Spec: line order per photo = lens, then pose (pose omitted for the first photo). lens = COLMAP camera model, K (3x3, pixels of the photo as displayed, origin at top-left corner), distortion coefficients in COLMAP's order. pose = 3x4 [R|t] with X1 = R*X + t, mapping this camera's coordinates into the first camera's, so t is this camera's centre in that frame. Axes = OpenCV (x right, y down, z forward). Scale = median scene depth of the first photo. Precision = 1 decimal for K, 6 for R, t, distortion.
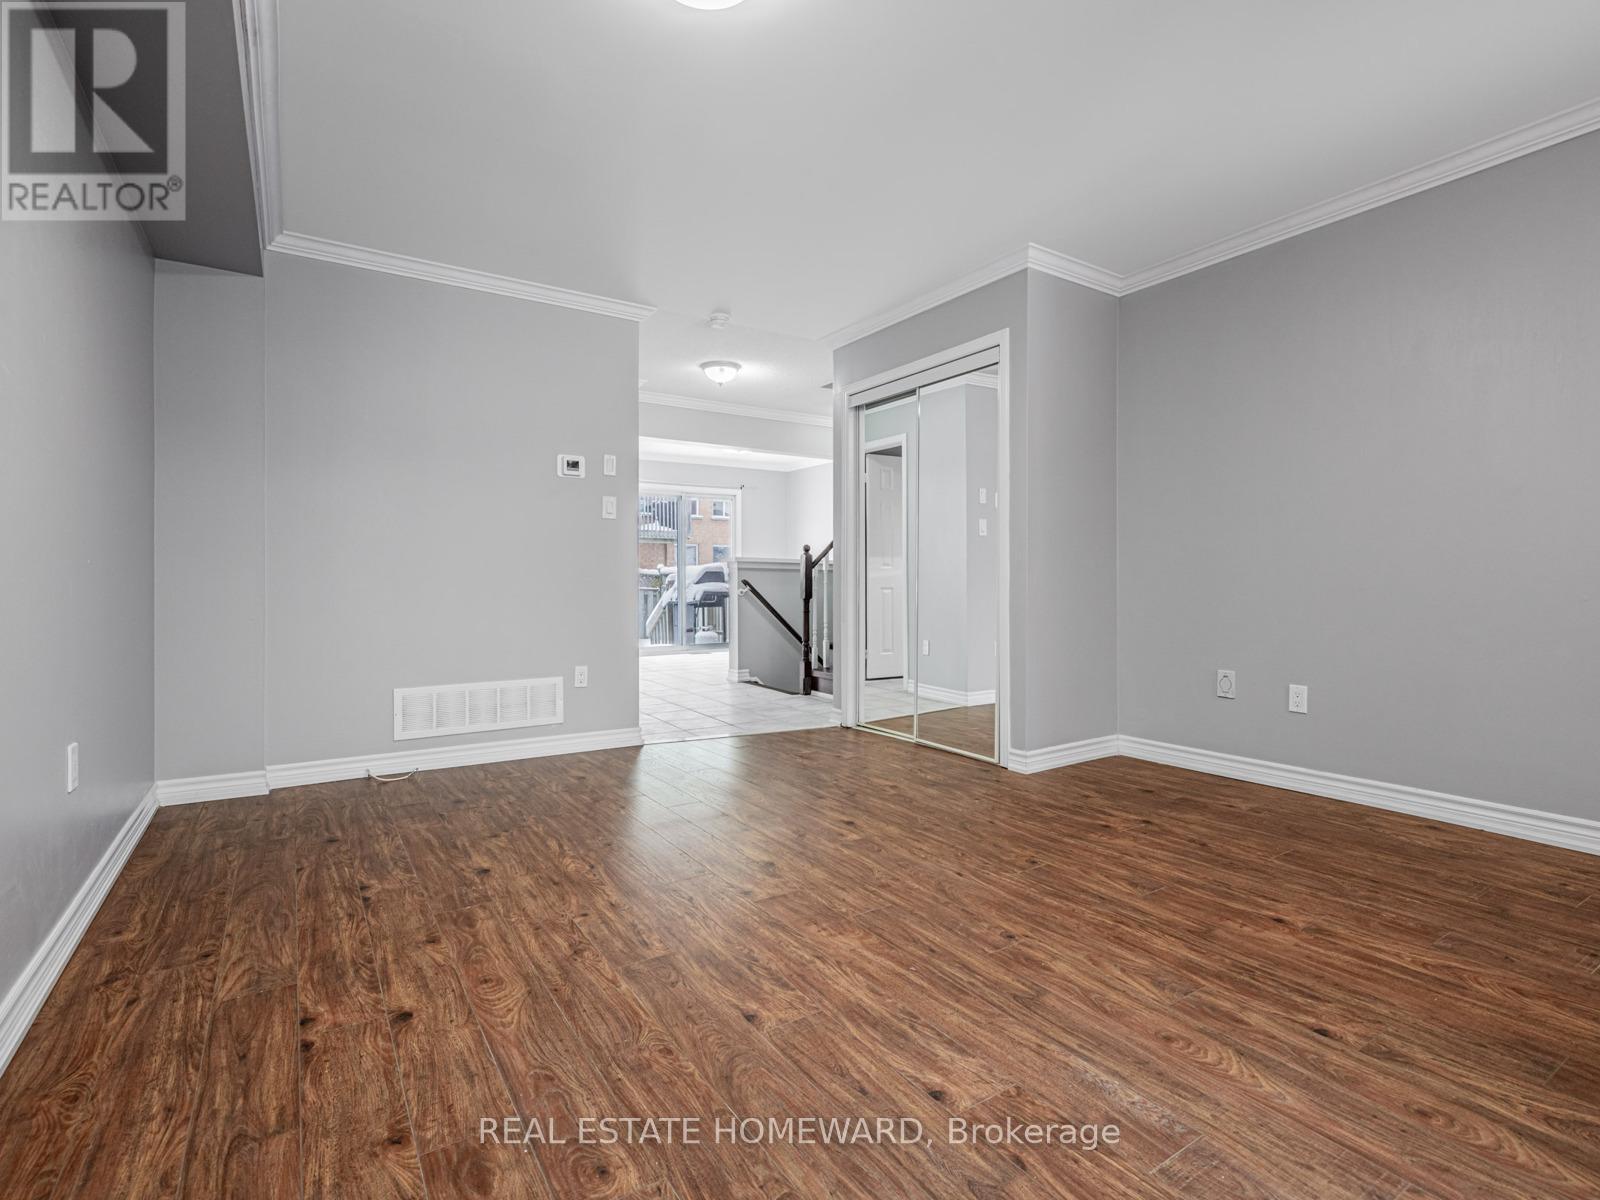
lens RADIAL K [[785.8, 0, 802.8], [0, 785.8, 588.8], [0, 0, 1]] dist [0.004369, 0.000212]
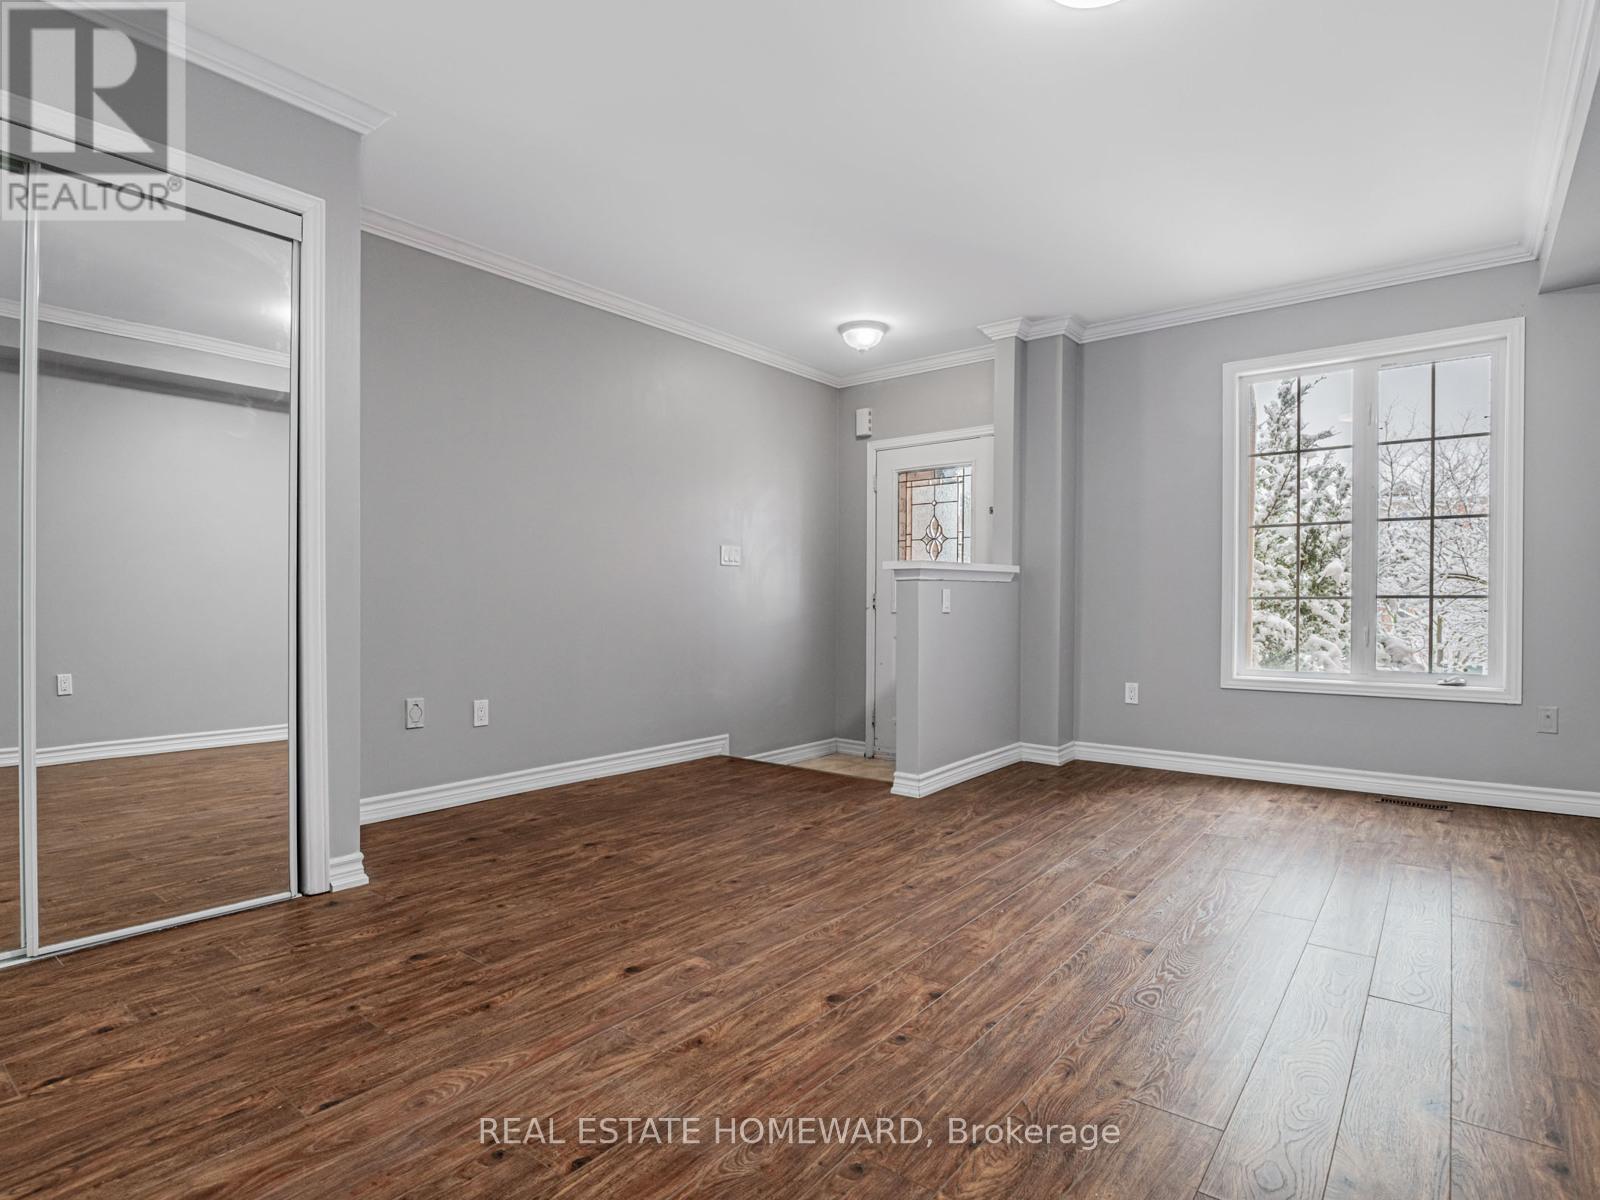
lens RADIAL K [[837.2, 0, 797.2], [0, 837.2, 613.3], [0, 0, 1]] dist [-0.027449, 0.002844]
pose [[-0.317253, -0.010750, 0.948280, -0.878819], [0.006924, 0.999883, 0.013651, -0.007566], [-0.948316, 0.010897, -0.317142, 1.507069]]
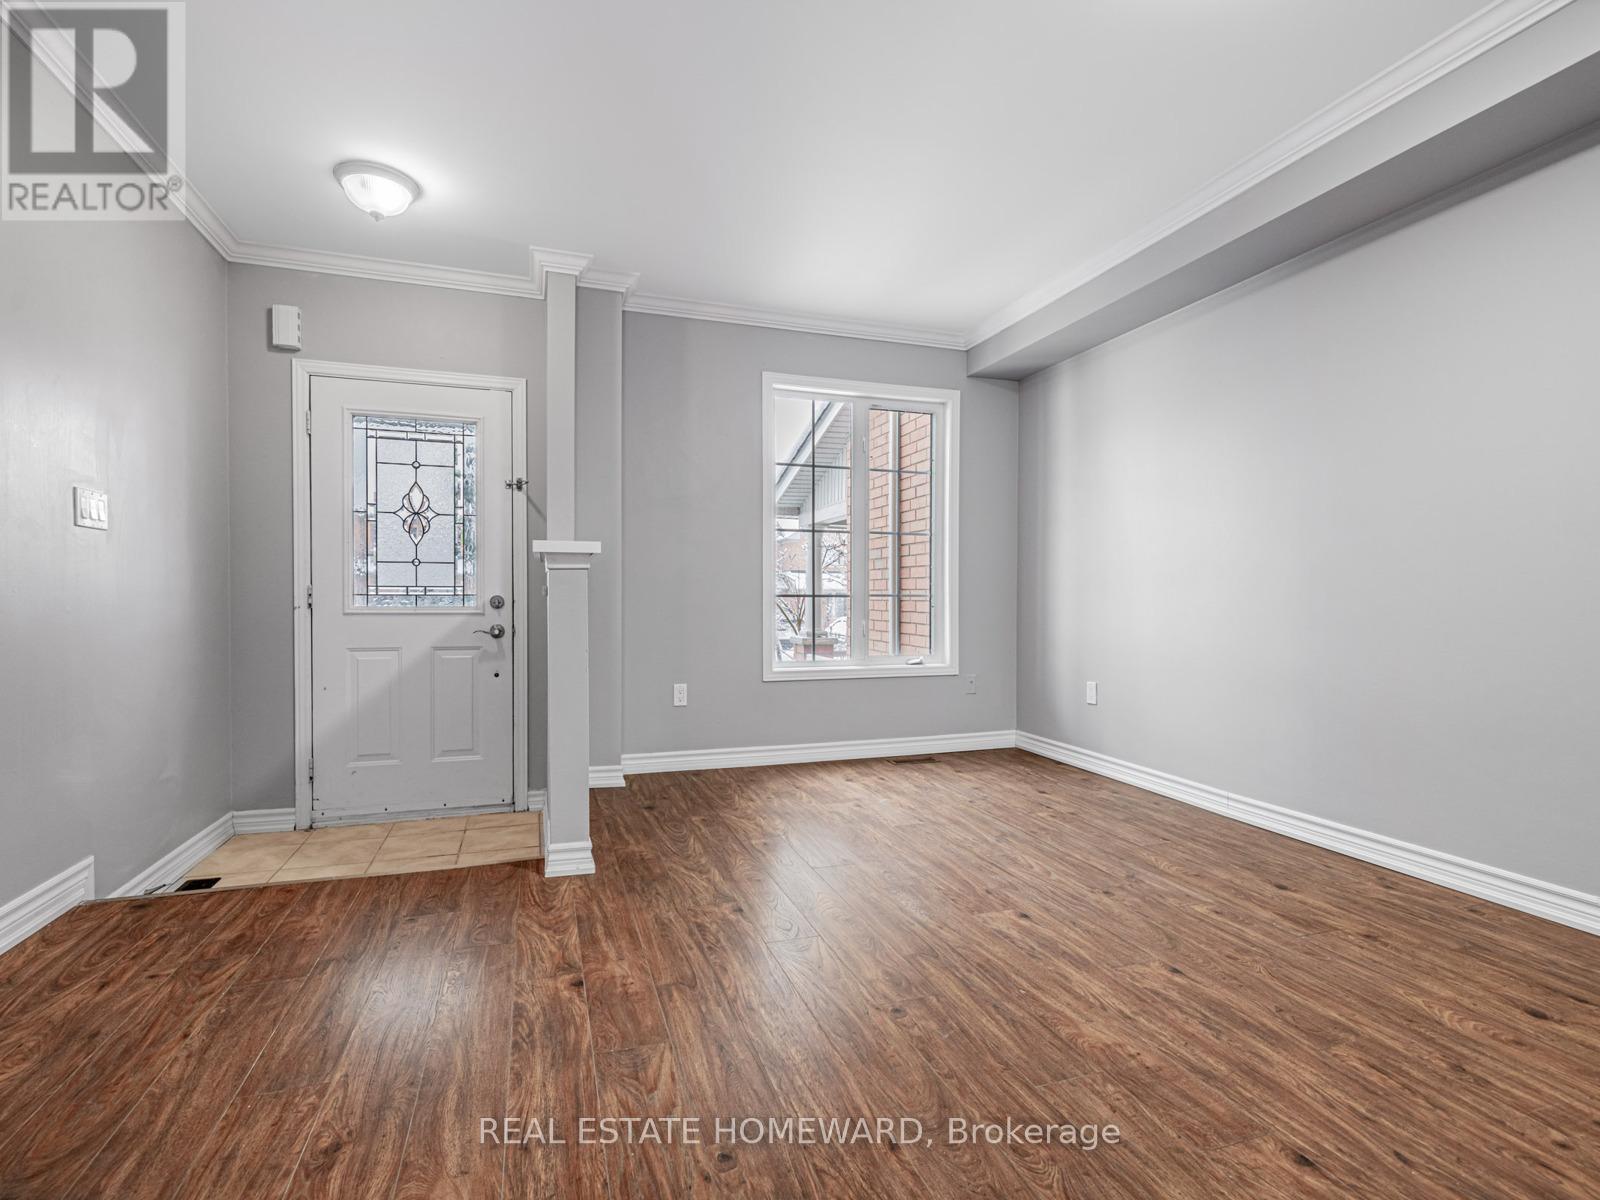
lens RADIAL K [[758.1, 0, 792.2], [0, 758.1, 611.9], [0, 0, 1]] dist [0.000774, 0.001049]
pose [[-0.965844, -0.006028, 0.259056, 0.153821], [0.000397, 0.999694, 0.024743, -0.016876], [-0.259126, 0.024001, -0.965545, 1.739915]]
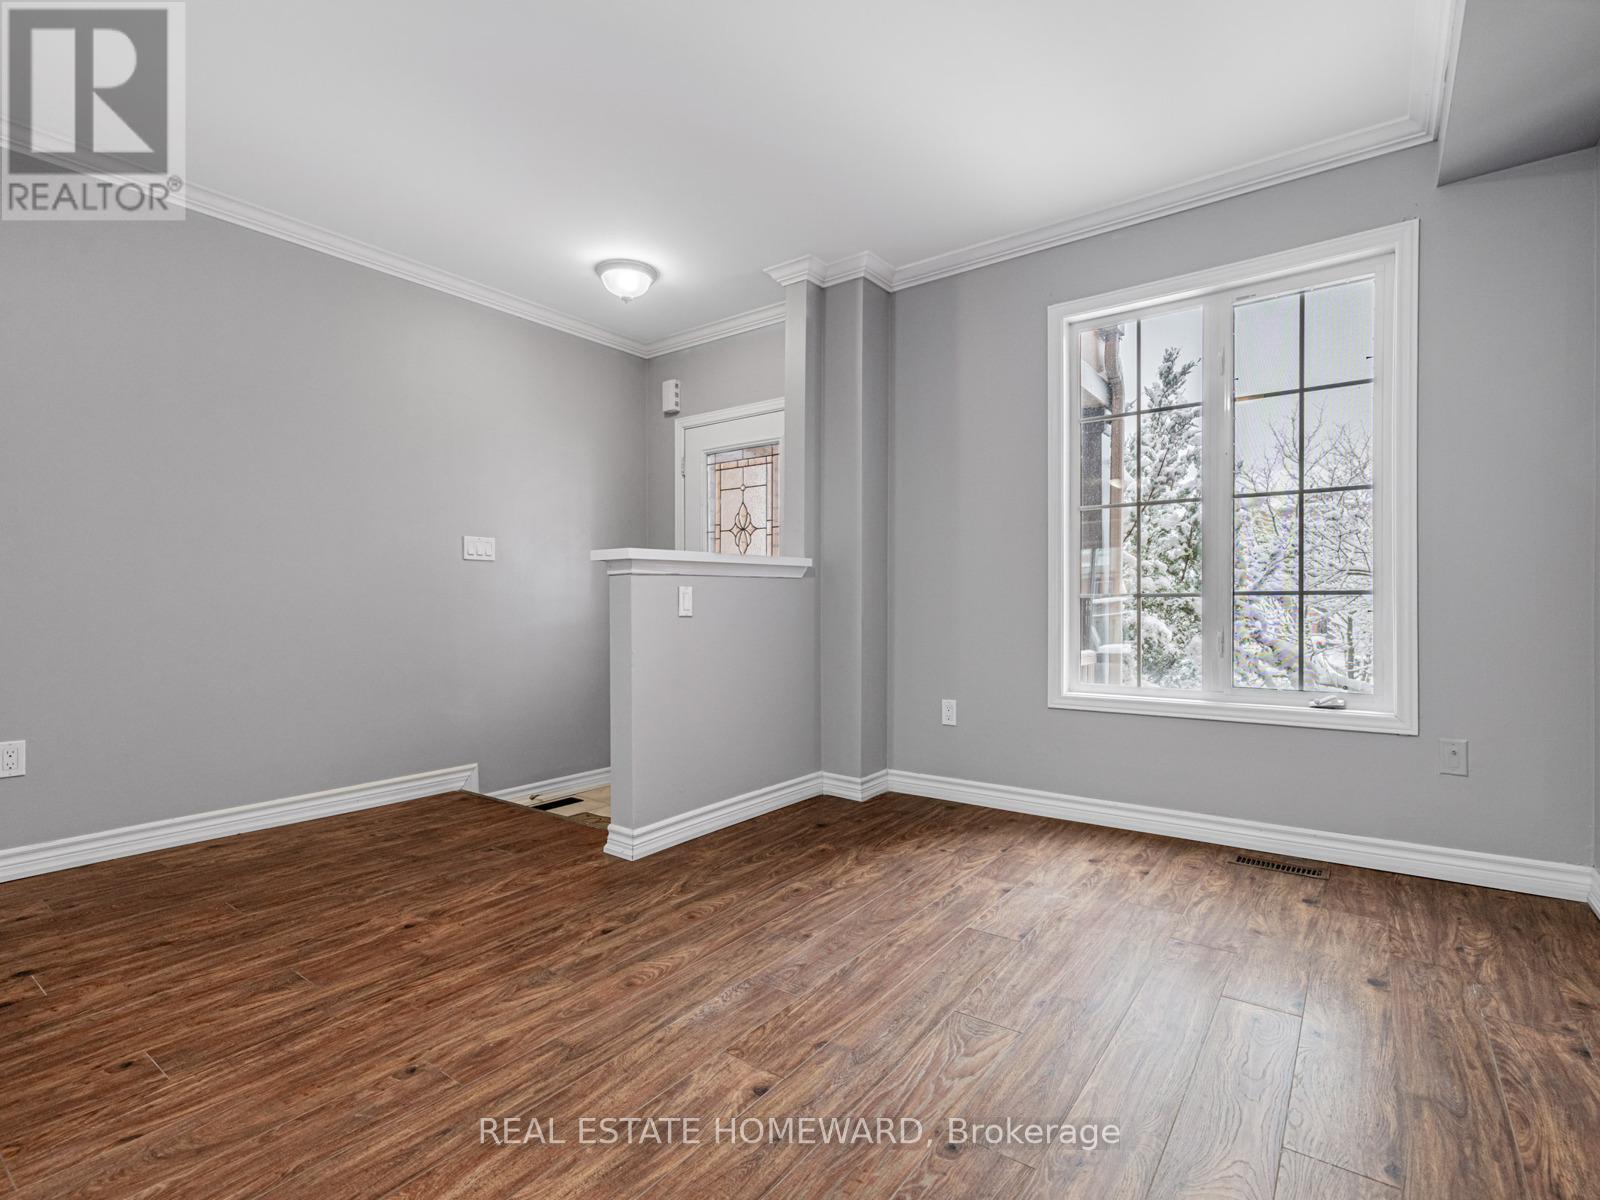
lens RADIAL K [[770.9, 0, 800.7], [0, 770.9, 605.1], [0, 0, 1]] dist [0.004342, -0.000308]
pose [[-0.348594, 0.001398, 0.937273, -0.535938], [0.011768, 0.999927, 0.002885, -0.002162], [-0.937200, 0.012036, -0.348585, 0.860534]]
